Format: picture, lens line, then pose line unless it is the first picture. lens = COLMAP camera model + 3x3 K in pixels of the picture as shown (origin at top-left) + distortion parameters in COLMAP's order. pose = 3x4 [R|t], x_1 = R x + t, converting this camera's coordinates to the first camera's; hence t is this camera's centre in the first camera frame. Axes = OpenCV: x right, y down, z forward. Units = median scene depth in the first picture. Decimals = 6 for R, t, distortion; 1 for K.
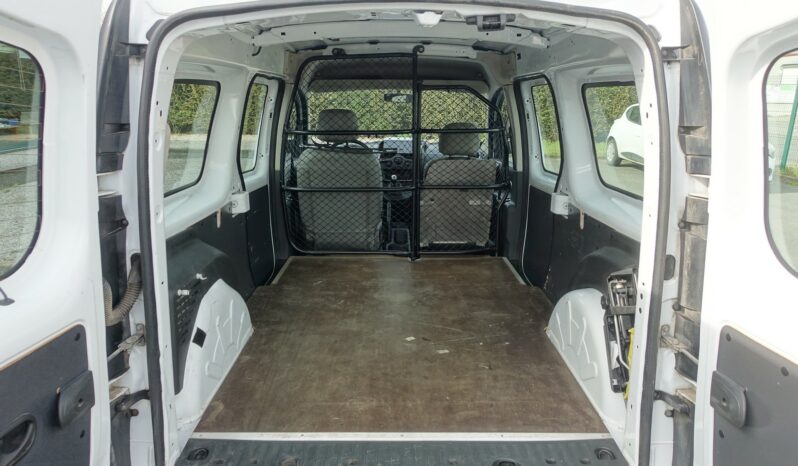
lens RADIAL K [[546.0, 0, 397.9], [0, 546.0, 232.4], [0, 0, 1]] dist [-0.009374, -0.001447]
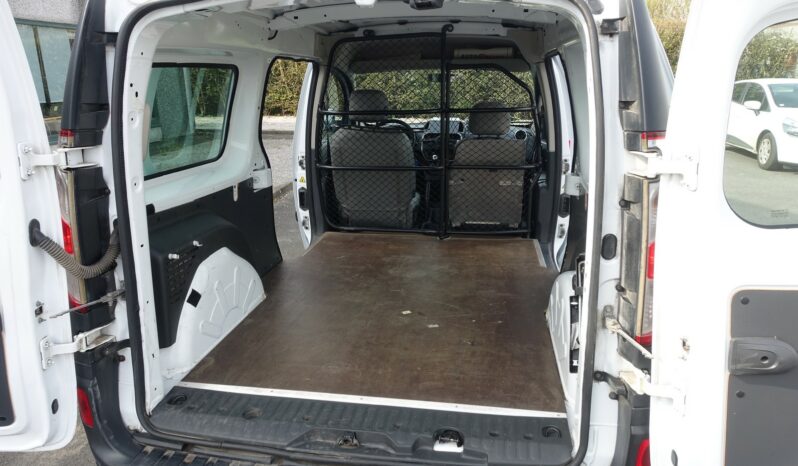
lens RADIAL K [[546.0, 0, 398.8], [0, 546.0, 232.9], [0, 0, 1]] dist [-0.009374, -0.001447]
pose [[0.986580, 0.029621, -0.160569, 0.197001], [-0.024294, 0.999090, 0.035043, 0.009952], [0.161461, -0.030672, 0.986402, -0.018935]]
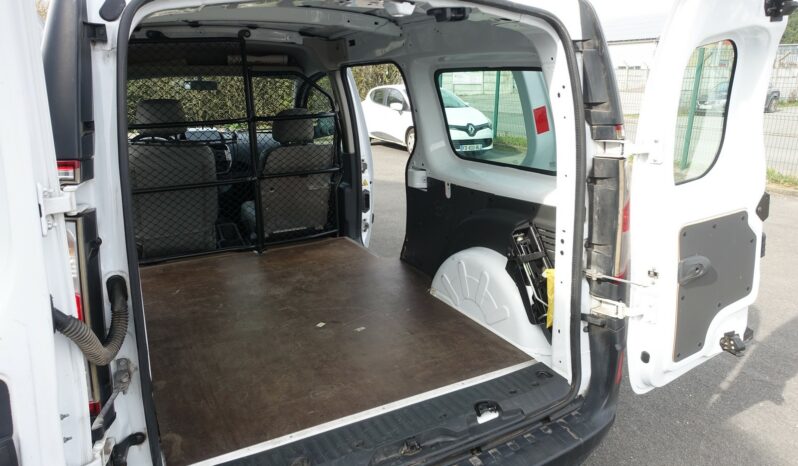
lens RADIAL K [[546.0, 0, 398.3], [0, 546.0, 233.5], [0, 0, 1]] dist [-0.009374, -0.001447]
pose [[0.885445, -0.138083, 0.443756, -0.318602], [0.125826, 0.990407, 0.057118, -0.013790], [-0.447386, 0.005261, 0.894325, 0.038839]]
